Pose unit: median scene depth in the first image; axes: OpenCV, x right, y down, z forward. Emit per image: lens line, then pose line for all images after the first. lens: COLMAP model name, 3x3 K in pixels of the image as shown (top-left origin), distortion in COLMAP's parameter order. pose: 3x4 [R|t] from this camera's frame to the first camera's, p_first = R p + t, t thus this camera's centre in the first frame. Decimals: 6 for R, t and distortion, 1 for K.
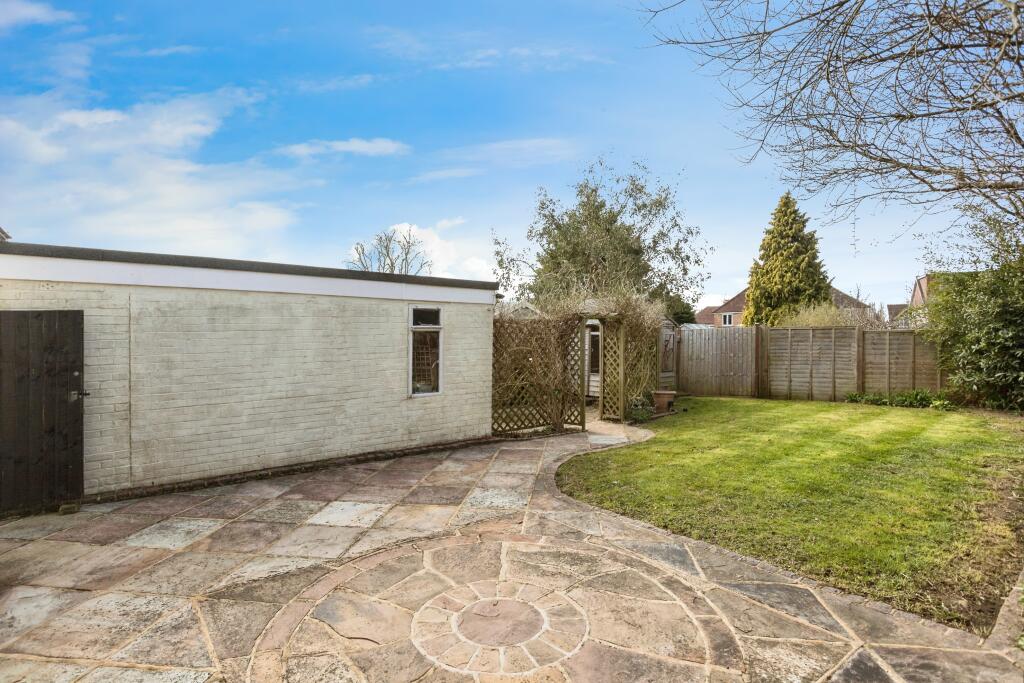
lens RADIAL K [[525.7, 0, 510.9], [0, 525.7, 339.3], [0, 0, 1]] dist [0.002252, 0.007197]
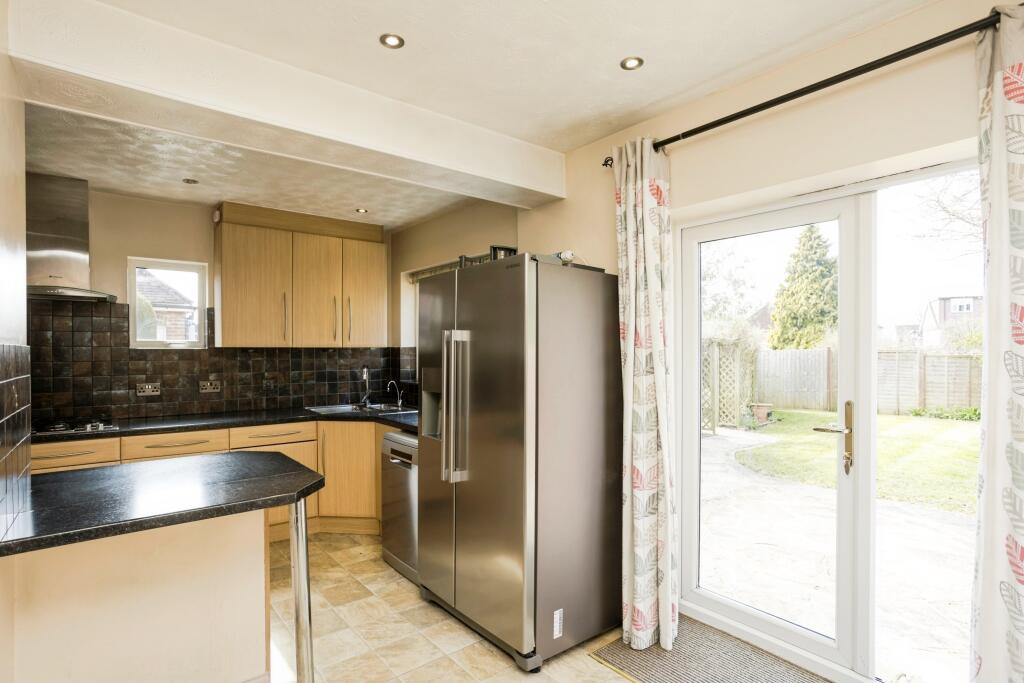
lens RADIAL K [[525.7, 0, 512.9], [0, 525.7, 347.8], [0, 0, 1]] dist [0.002252, 0.007197]
pose [[0.999835, 0.016711, 0.007064, -0.242941], [-0.016658, 0.999834, -0.007419, -0.007455], [-0.007187, 0.007300, 0.999948, -0.153433]]
